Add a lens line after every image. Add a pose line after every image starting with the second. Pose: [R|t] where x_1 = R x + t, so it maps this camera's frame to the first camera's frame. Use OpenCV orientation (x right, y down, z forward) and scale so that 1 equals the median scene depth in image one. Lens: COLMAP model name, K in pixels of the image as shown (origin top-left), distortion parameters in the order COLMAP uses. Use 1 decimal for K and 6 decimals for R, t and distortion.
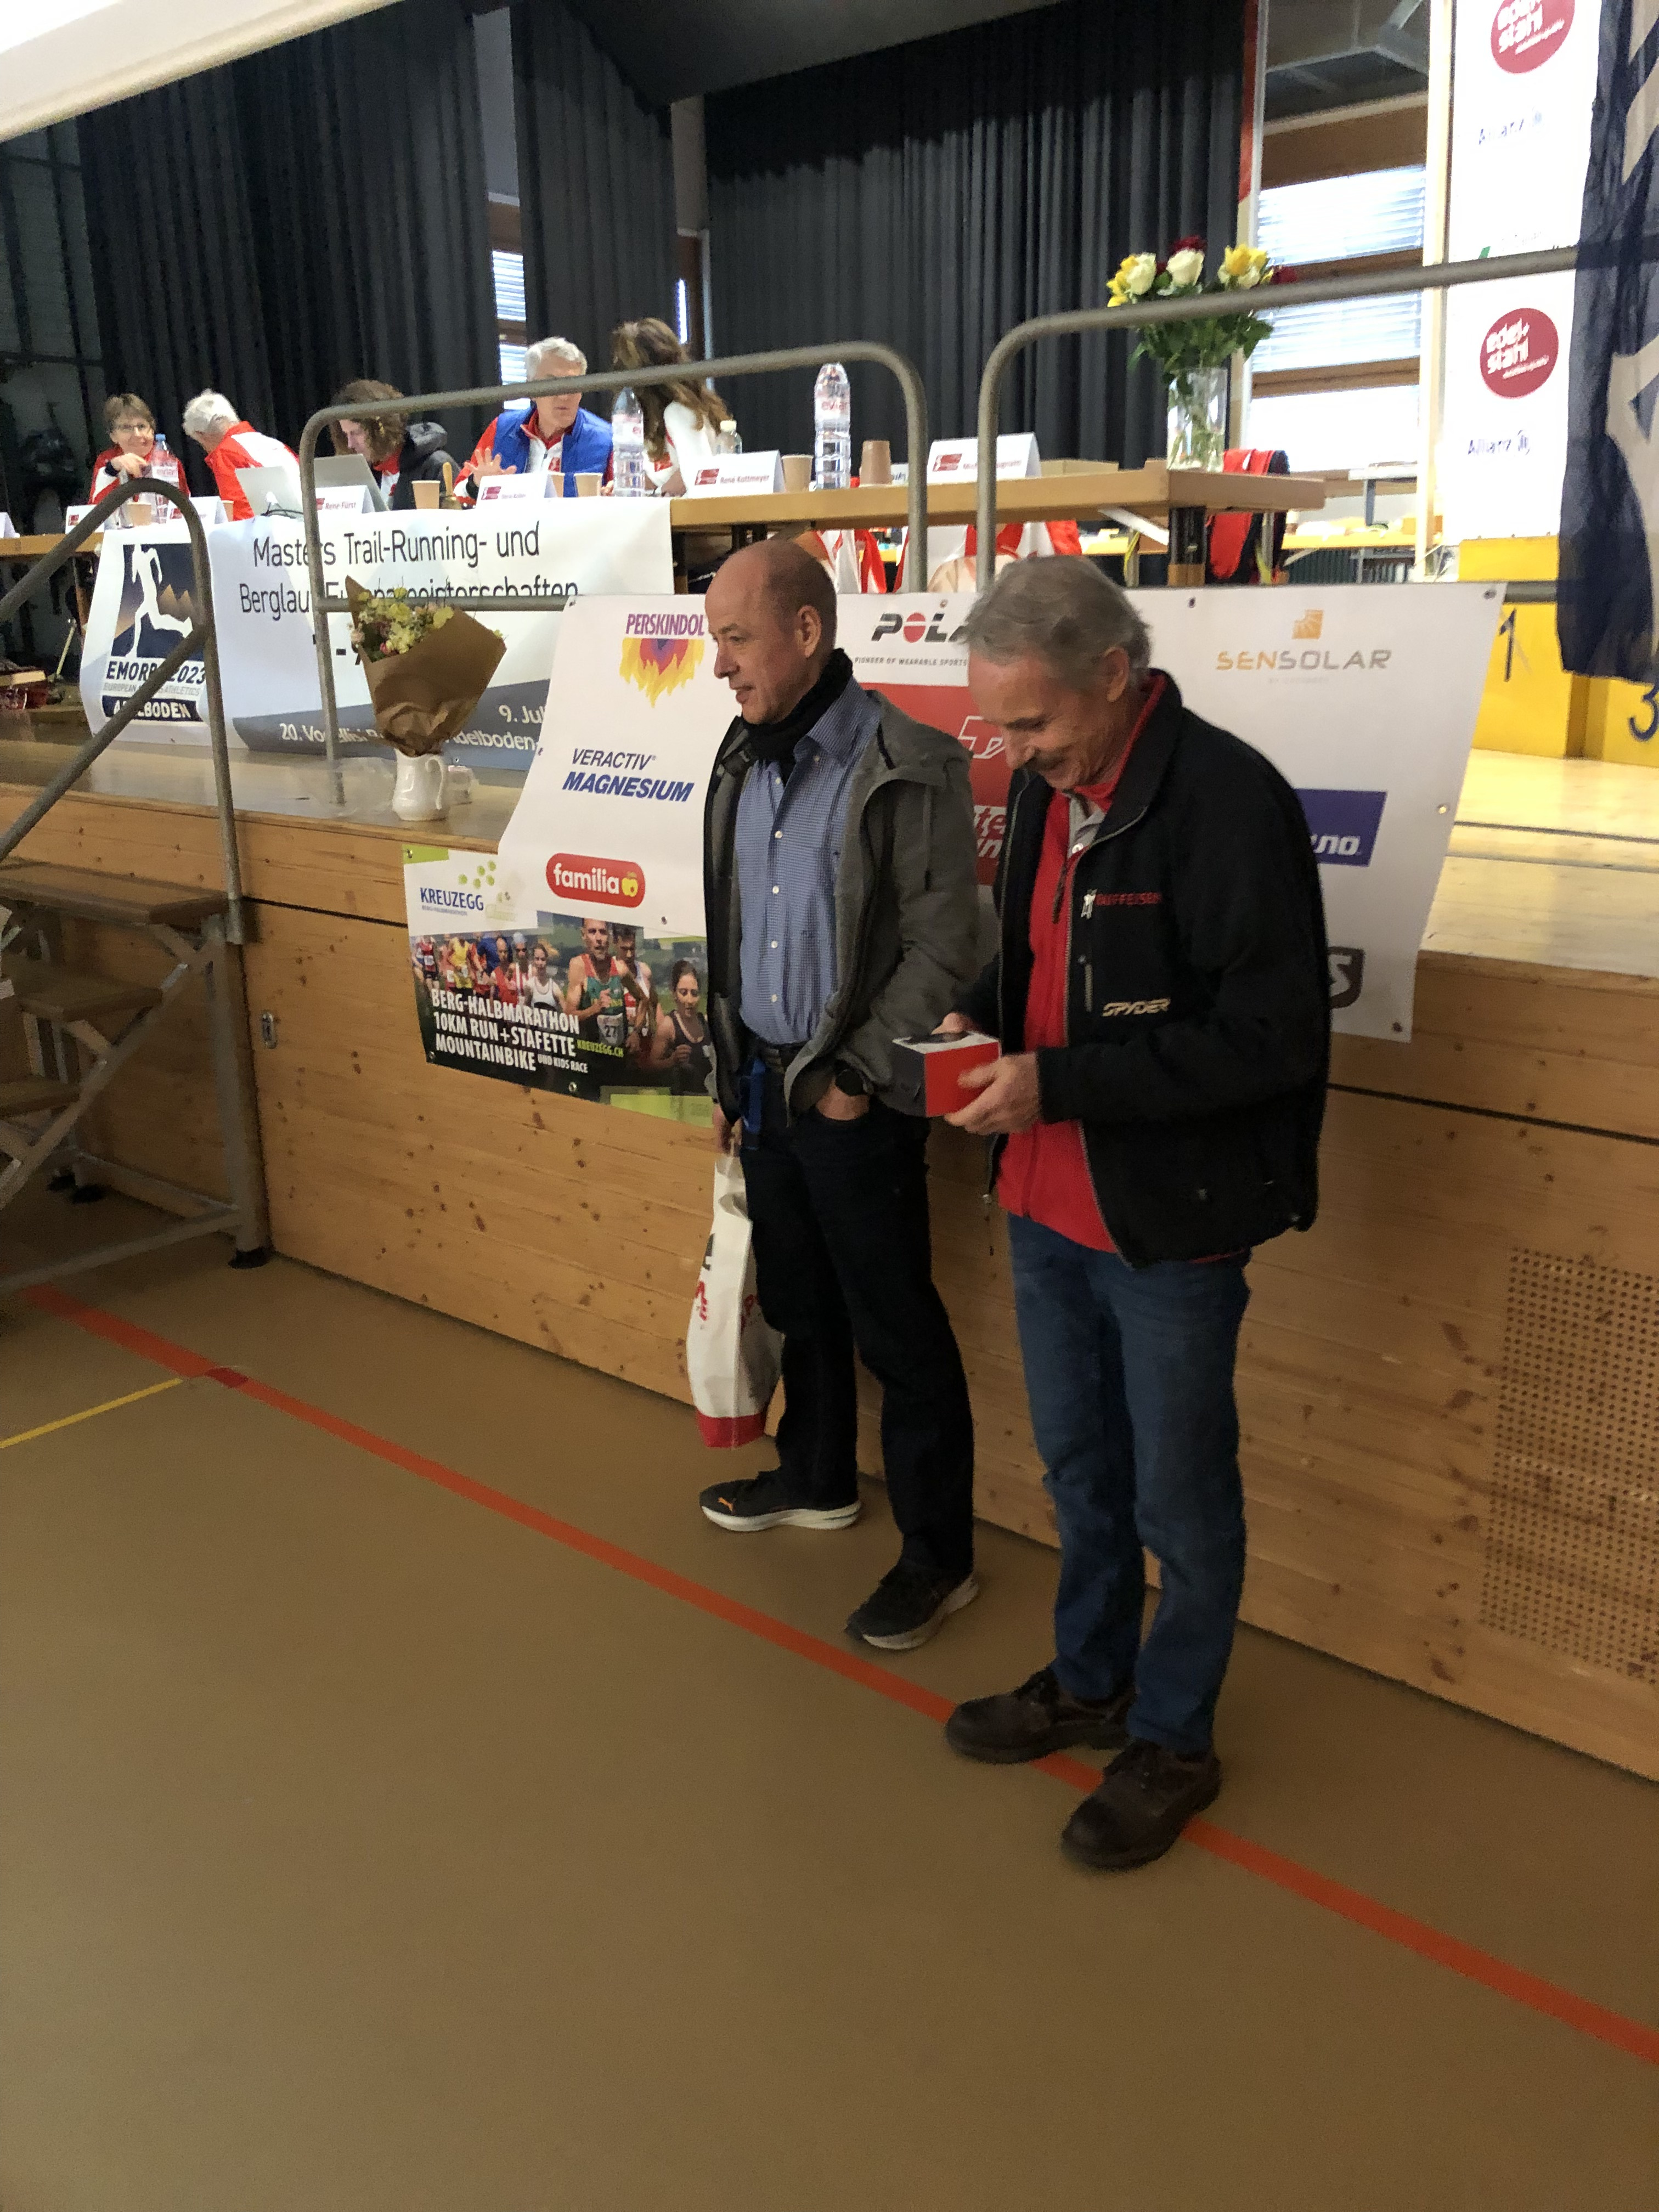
lens RADIAL K [[1774.9, 0, 873.2], [0, 1774.9, 1065.9], [0, 0, 1]] dist [0.030680, -0.027103]
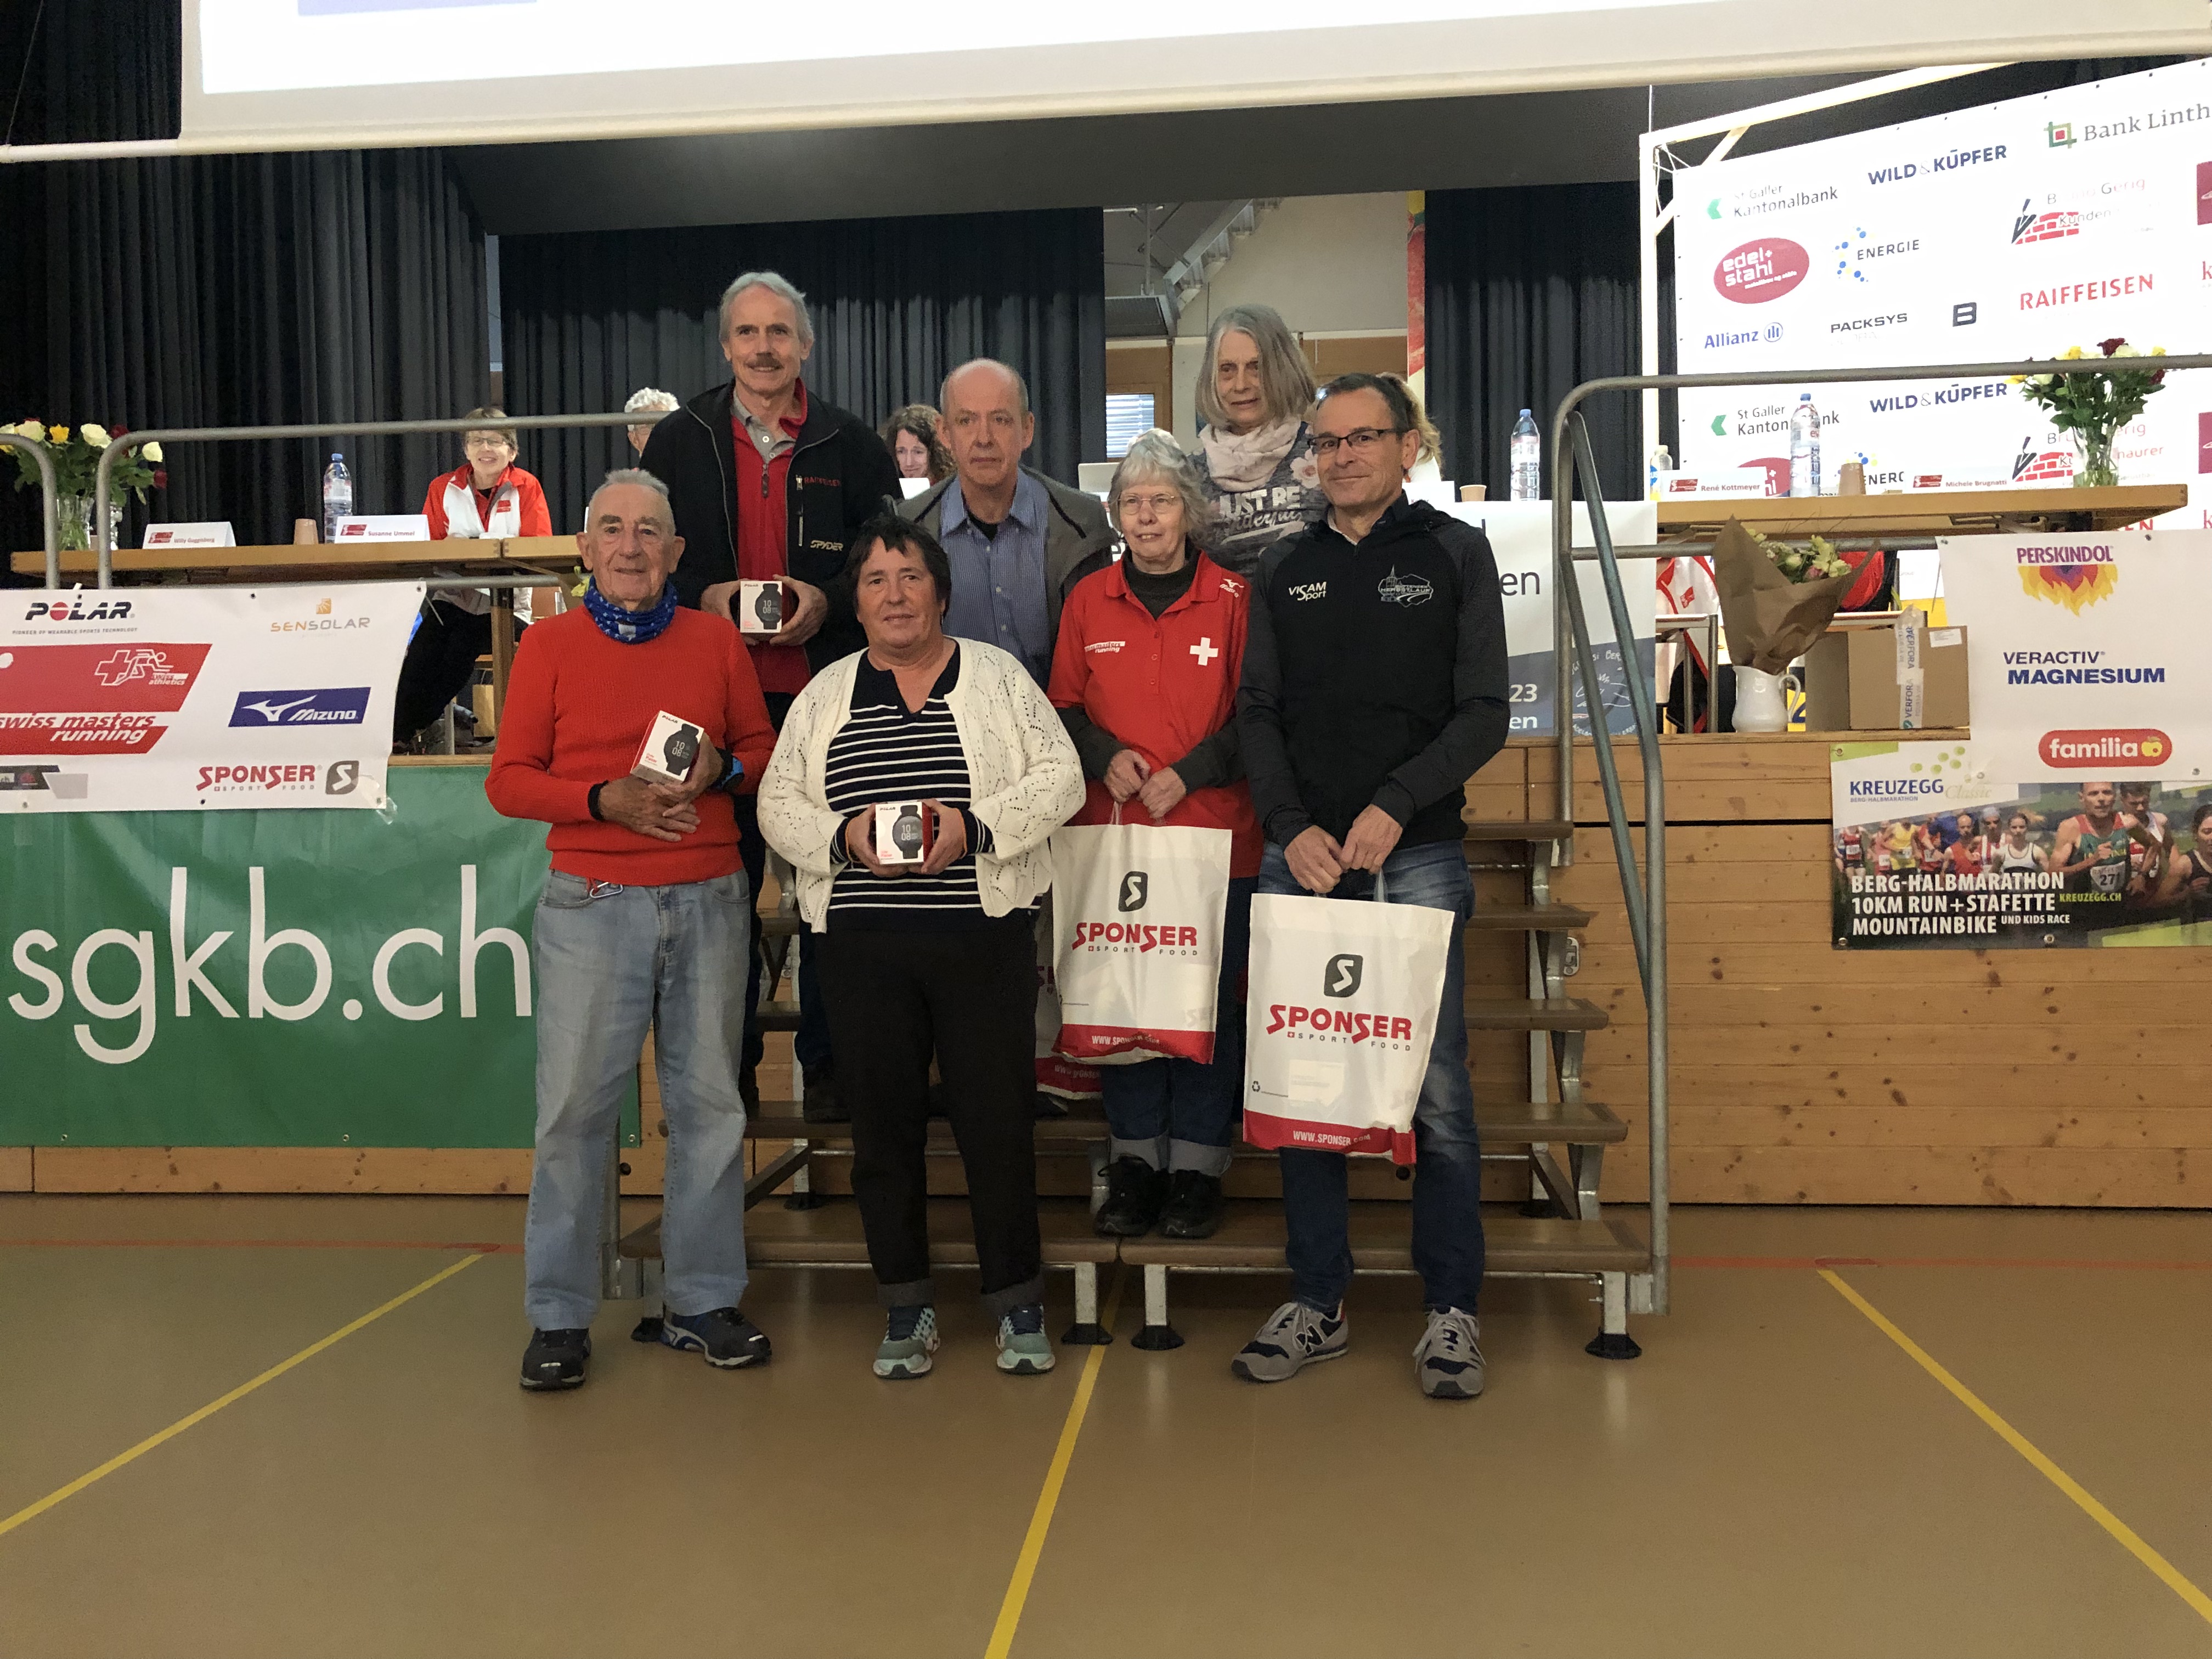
lens RADIAL K [[1774.9, 0, 1109.0], [0, 1774.9, 826.9], [0, 0, 1]] dist [0.030680, -0.027103]
pose [[0.831228, -0.007964, 0.555874, -1.244773], [0.147109, 0.967405, -0.206120, 0.085683], [-0.536114, 0.253107, 0.805307, 0.368214]]
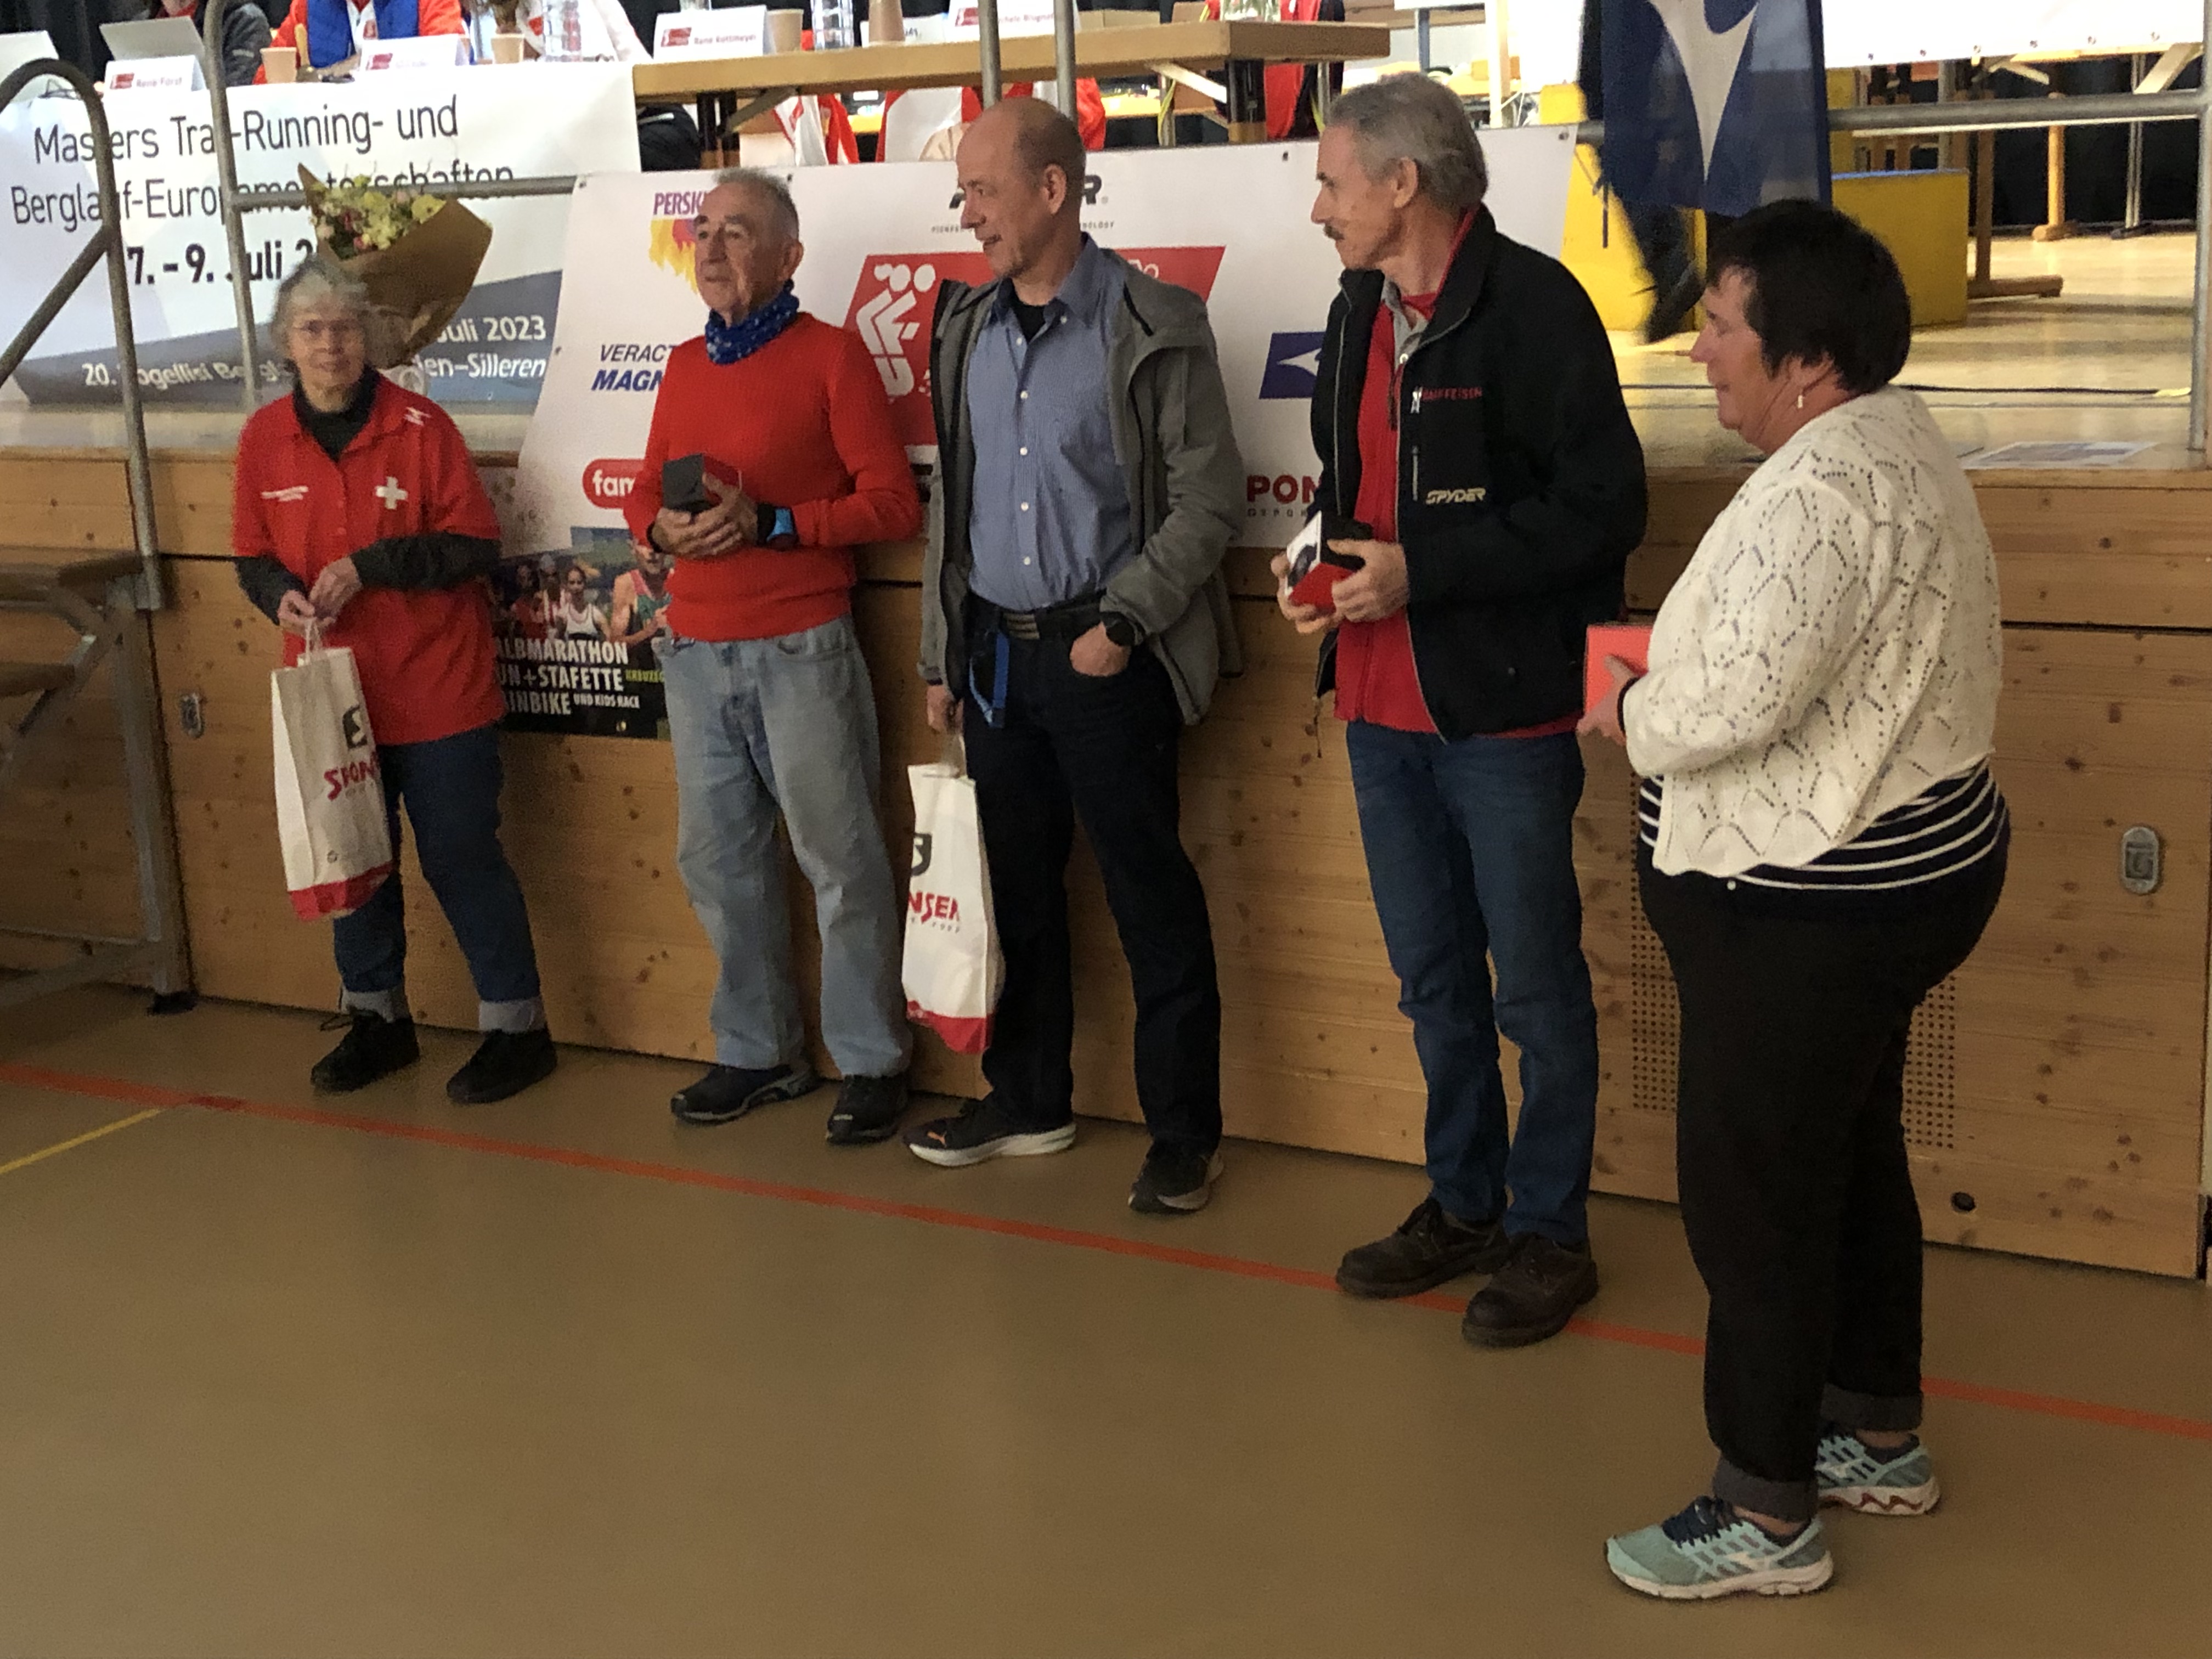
lens RADIAL K [[2842.6, 0, 1142.4], [0, 2842.6, 813.5], [0, 0, 1]] dist [0.046625, 0.000000]
pose [[0.985529, -0.068724, 0.154951, -0.129902], [0.075460, 0.996424, -0.038011, 0.123269], [-0.151785, 0.049153, 0.987191, -0.417683]]
